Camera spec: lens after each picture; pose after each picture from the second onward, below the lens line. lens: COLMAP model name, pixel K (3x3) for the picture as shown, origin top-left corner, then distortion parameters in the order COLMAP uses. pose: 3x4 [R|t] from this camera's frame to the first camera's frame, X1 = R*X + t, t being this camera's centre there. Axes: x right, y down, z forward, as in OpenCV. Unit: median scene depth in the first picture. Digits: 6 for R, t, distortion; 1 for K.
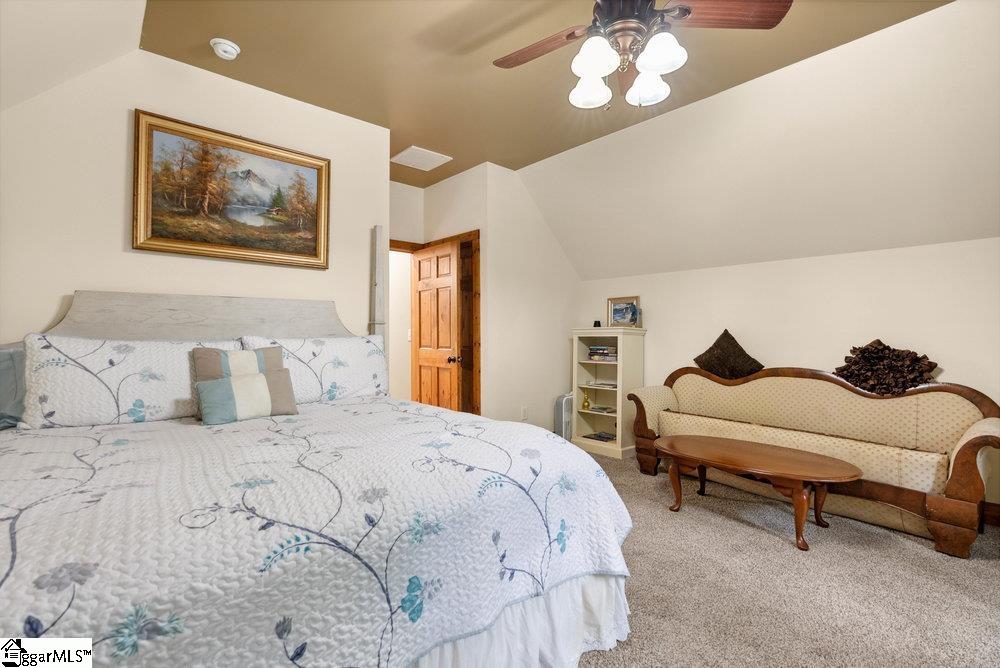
lens RADIAL K [[453.6, 0, 503.6], [0, 453.6, 327.5], [0, 0, 1]] dist [-0.004721, 0.000052]
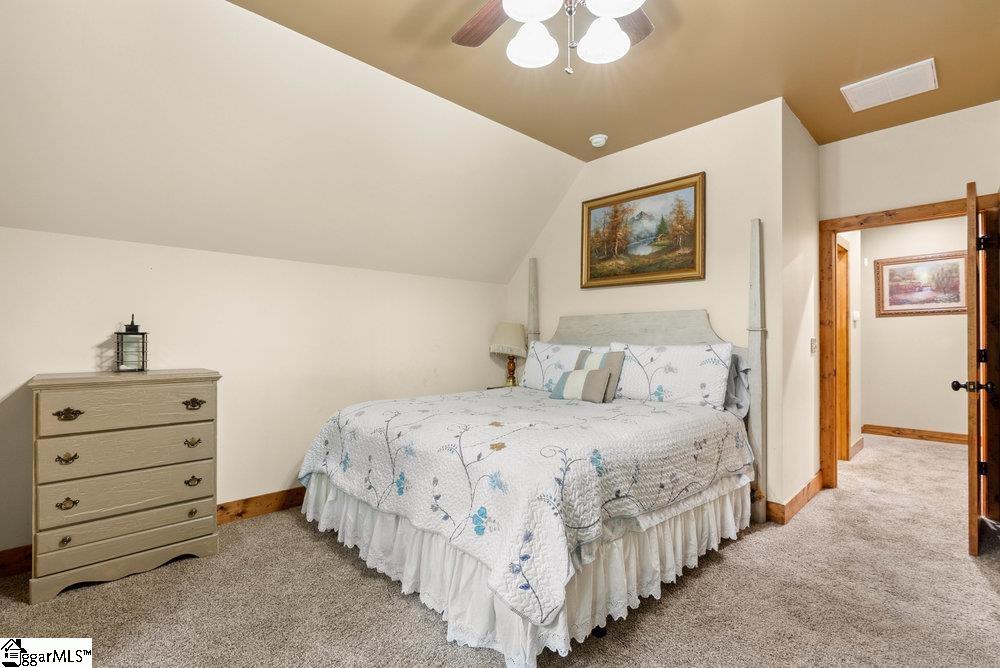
lens RADIAL K [[459.4, 0, 500.0], [0, 459.4, 334.0], [0, 0, 1]] dist [-0.002026, -0.000765]
pose [[0.029602, -0.005253, -0.999548, 0.735023], [0.013086, 0.999903, -0.004867, -0.004368], [0.999476, -0.012936, 0.029668, 0.577688]]
